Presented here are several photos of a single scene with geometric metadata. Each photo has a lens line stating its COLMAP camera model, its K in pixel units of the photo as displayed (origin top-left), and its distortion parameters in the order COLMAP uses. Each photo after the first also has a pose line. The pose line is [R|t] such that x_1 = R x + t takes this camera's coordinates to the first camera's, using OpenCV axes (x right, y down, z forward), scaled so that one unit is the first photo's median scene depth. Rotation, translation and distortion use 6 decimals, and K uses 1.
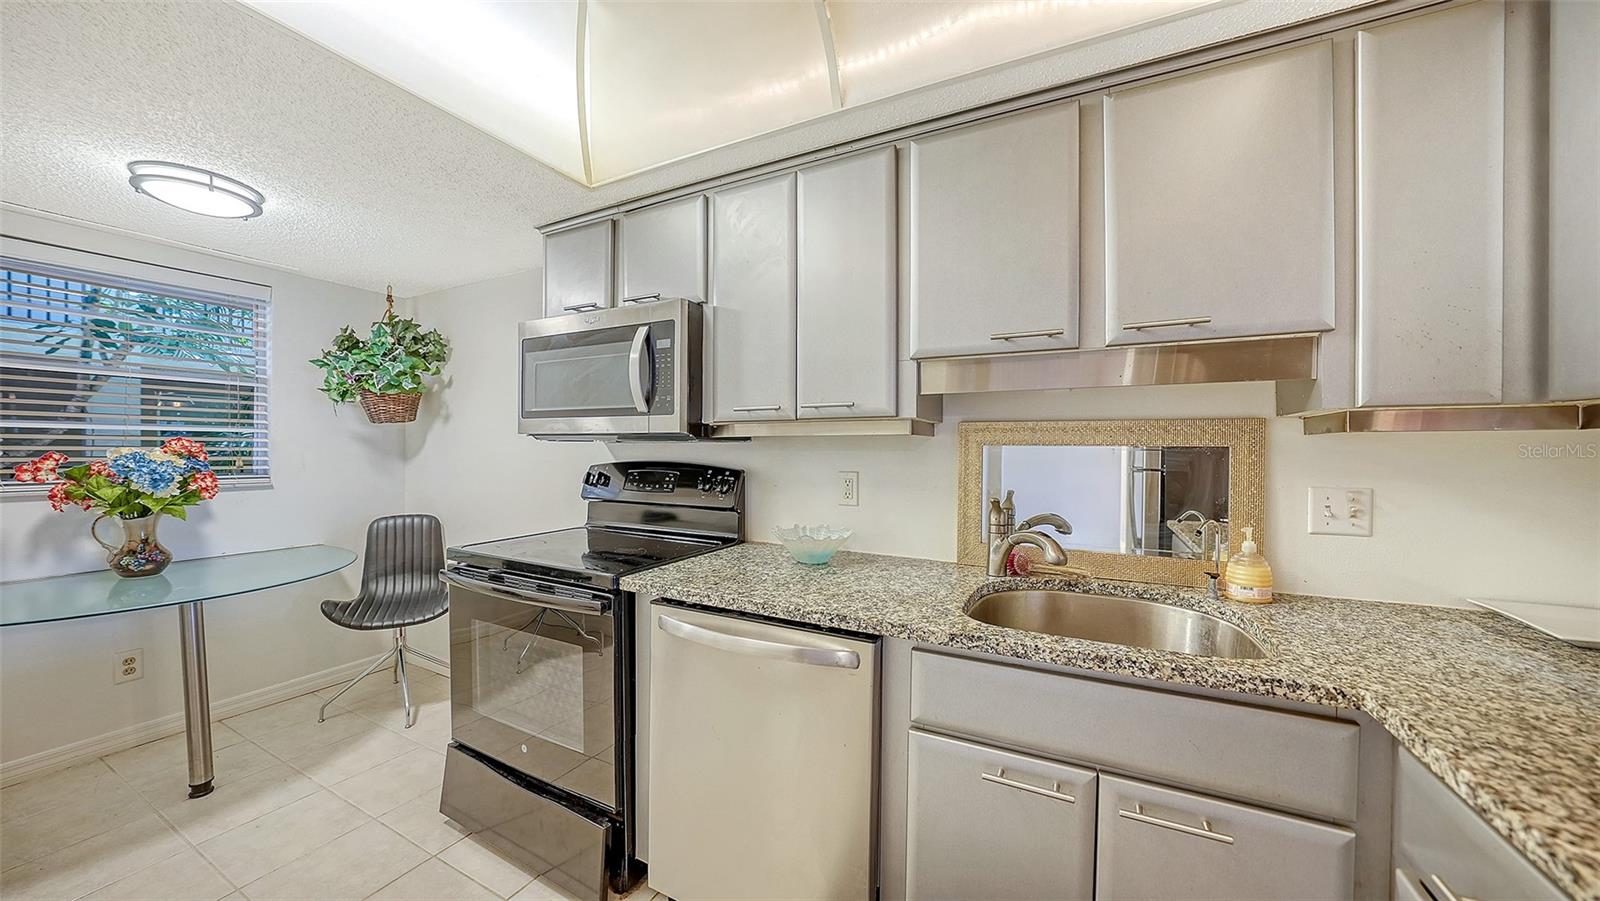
lens RADIAL K [[560.3, 0, 796.5], [0, 560.3, 453.9], [0, 0, 1]] dist [-0.016665, 0.001518]
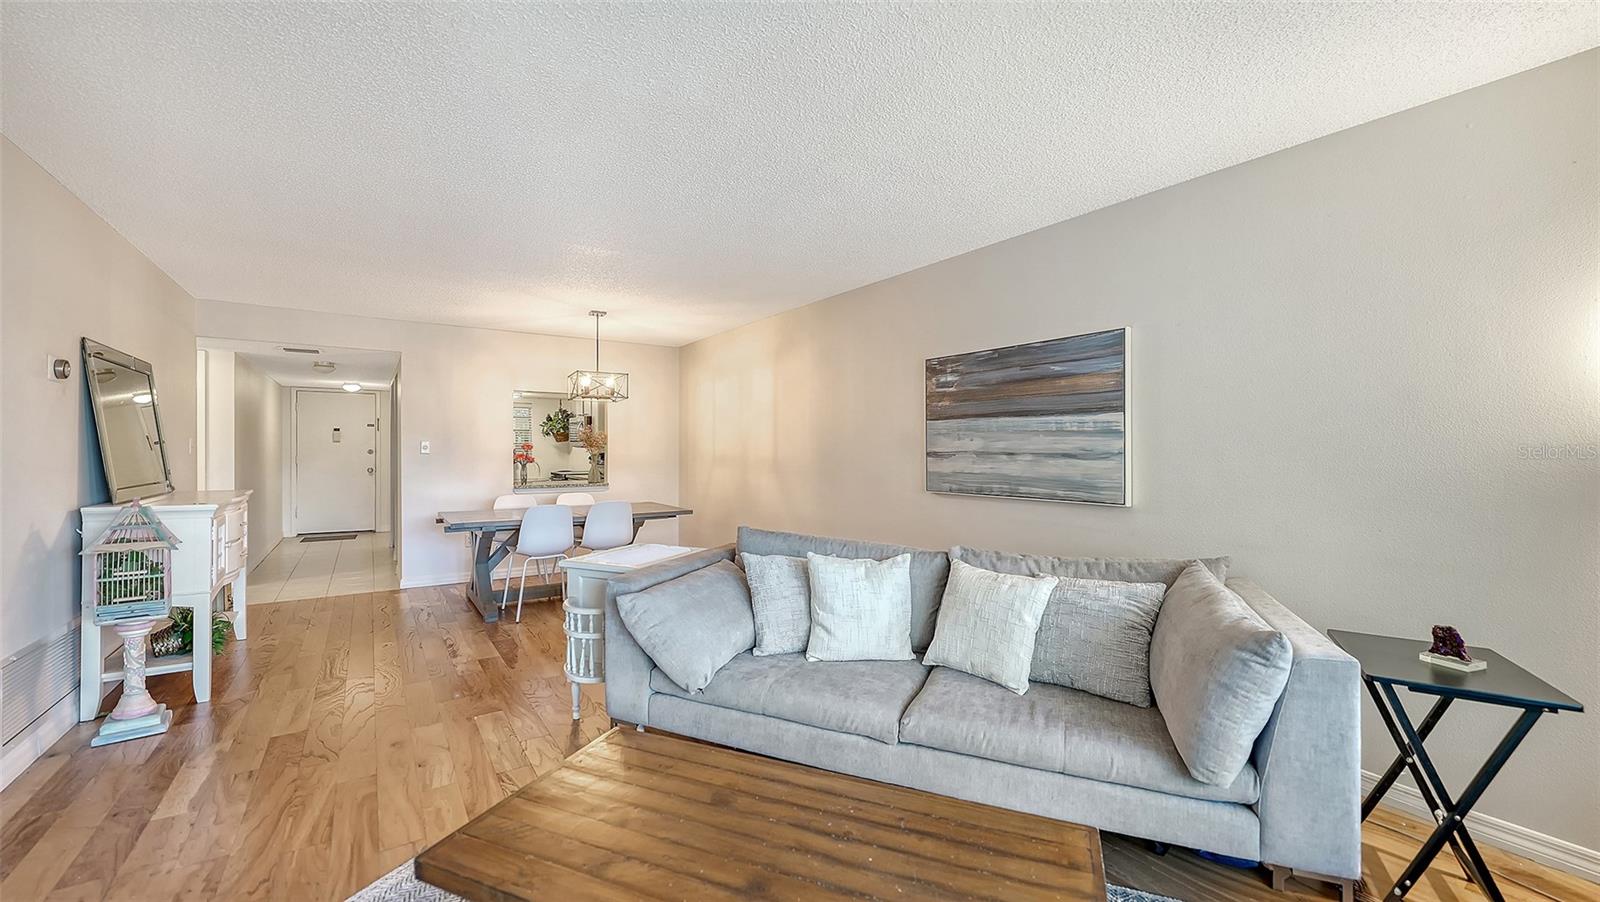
lens RADIAL K [[617.6, 0, 790.5], [0, 617.6, 454.3], [0, 0, 1]] dist [-0.012782, 0.000028]
pose [[0.883742, 0.002482, -0.467968, 4.290808], [-0.003444, 0.999993, -0.001199, 0.032679], [0.467962, 0.002672, 0.883745, -3.113490]]
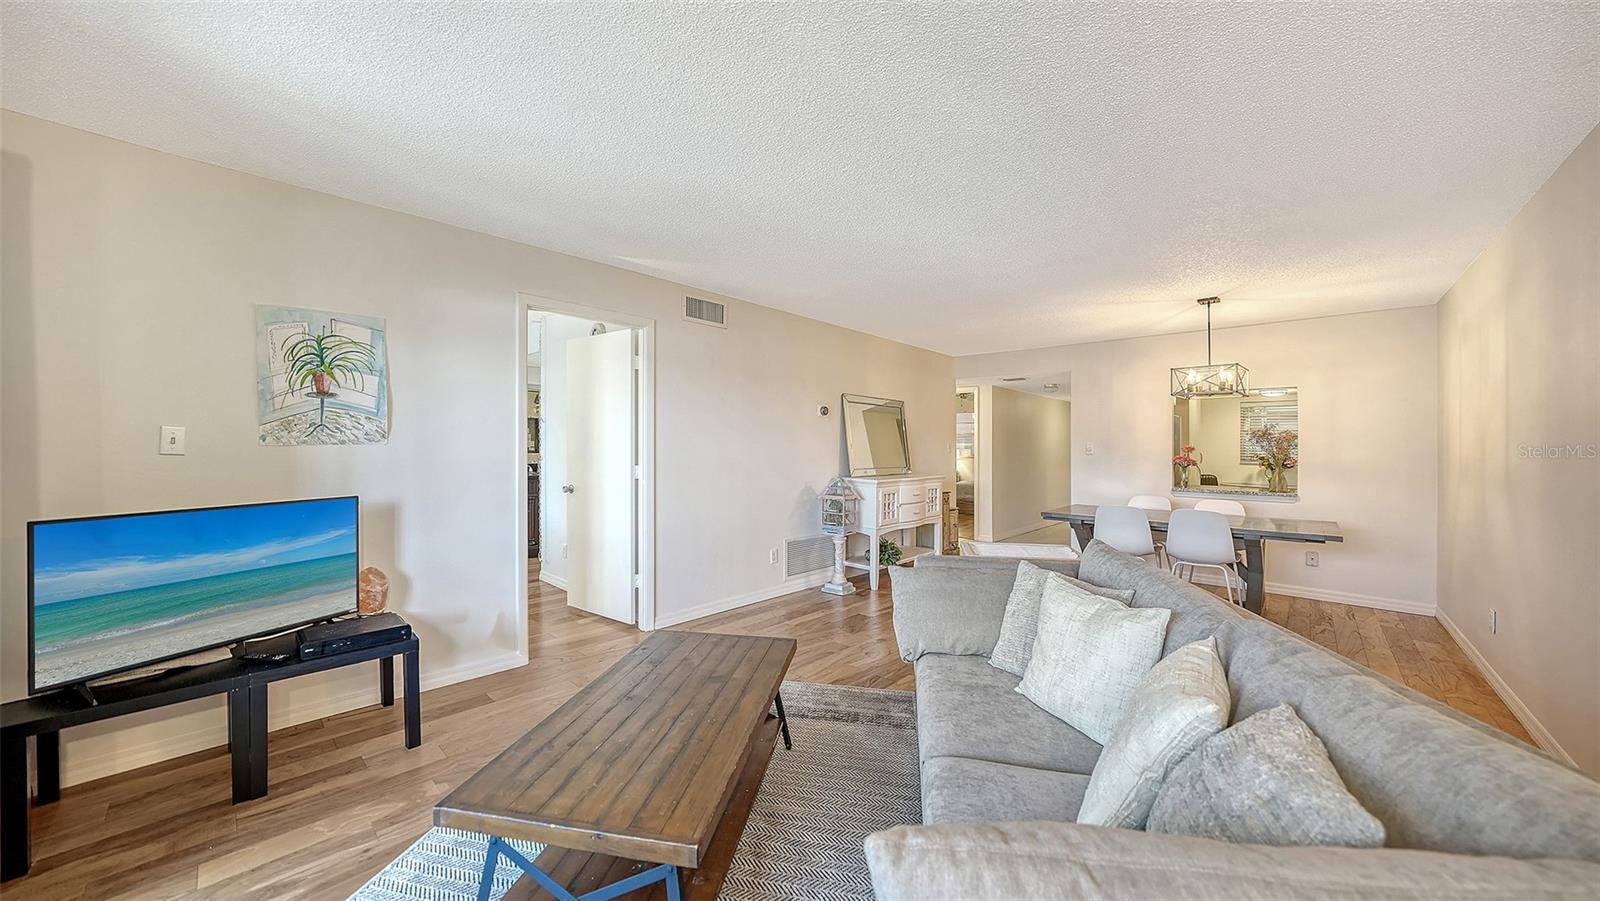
lens RADIAL K [[560.3, 0, 795.4], [0, 560.3, 445.5], [0, 0, 1]] dist [-0.016665, 0.001518]
pose [[-0.261354, -0.006932, -0.965218, 4.982910], [-0.018444, 0.999828, -0.002186, 0.016305], [0.965067, 0.017231, -0.261437, -1.787833]]
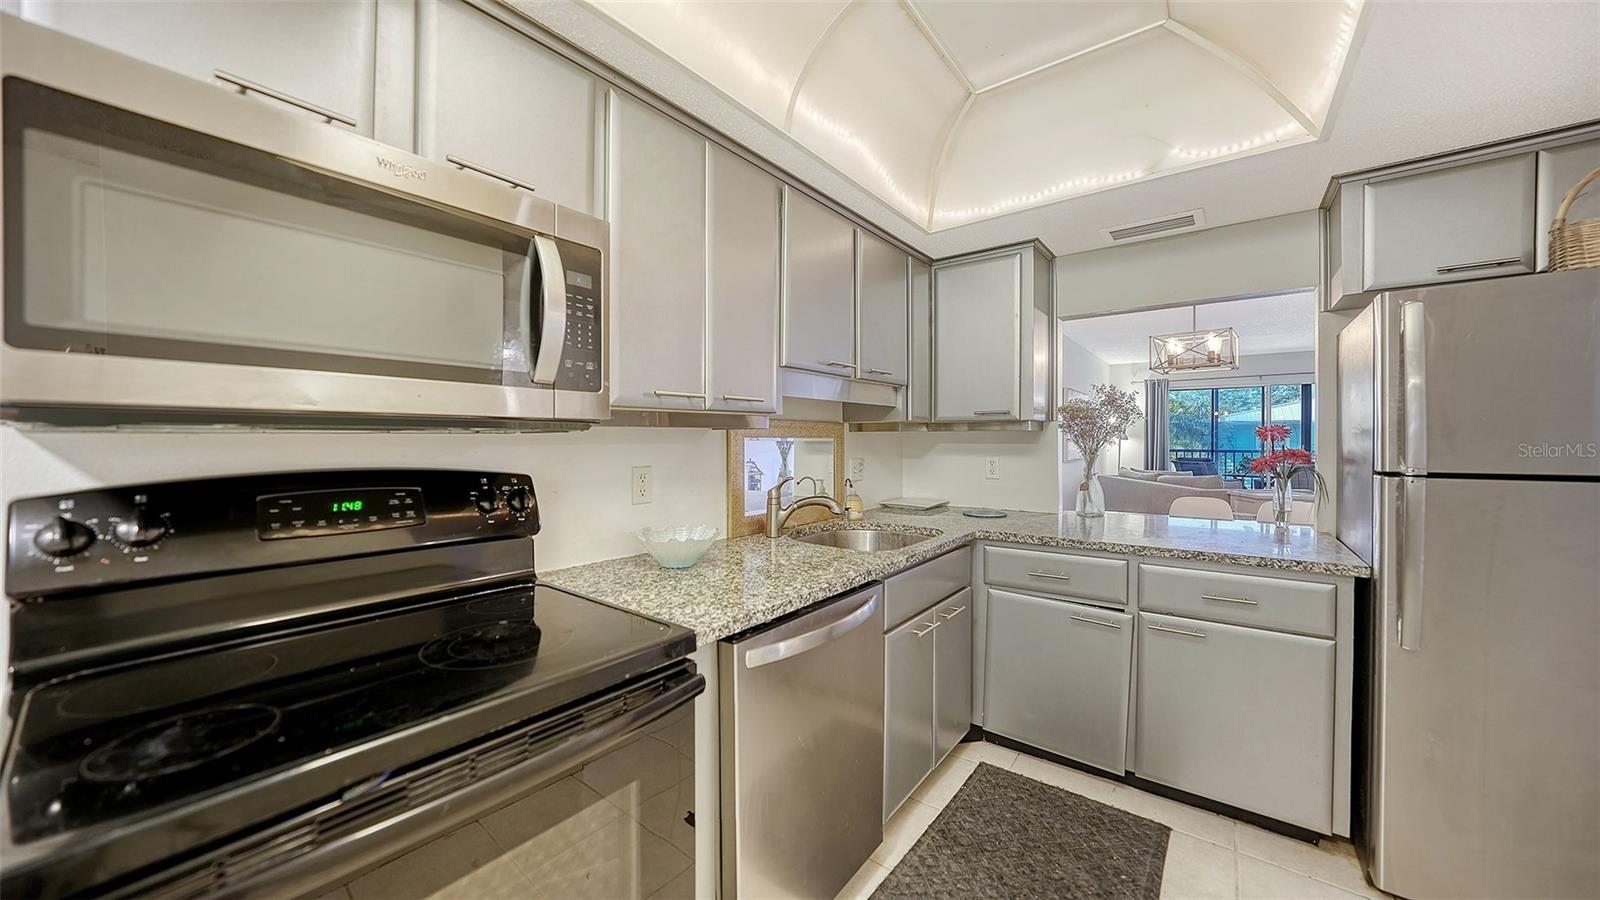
lens RADIAL K [[554.4, 0, 803.1], [0, 554.4, 447.2], [0, 0, 1]] dist [-0.007973, 0.000314]
pose [[0.161061, -0.017877, 0.986783, -0.955809], [0.012381, 0.999794, 0.016092, -0.014693], [-0.986867, 0.009626, 0.161249, 0.753619]]
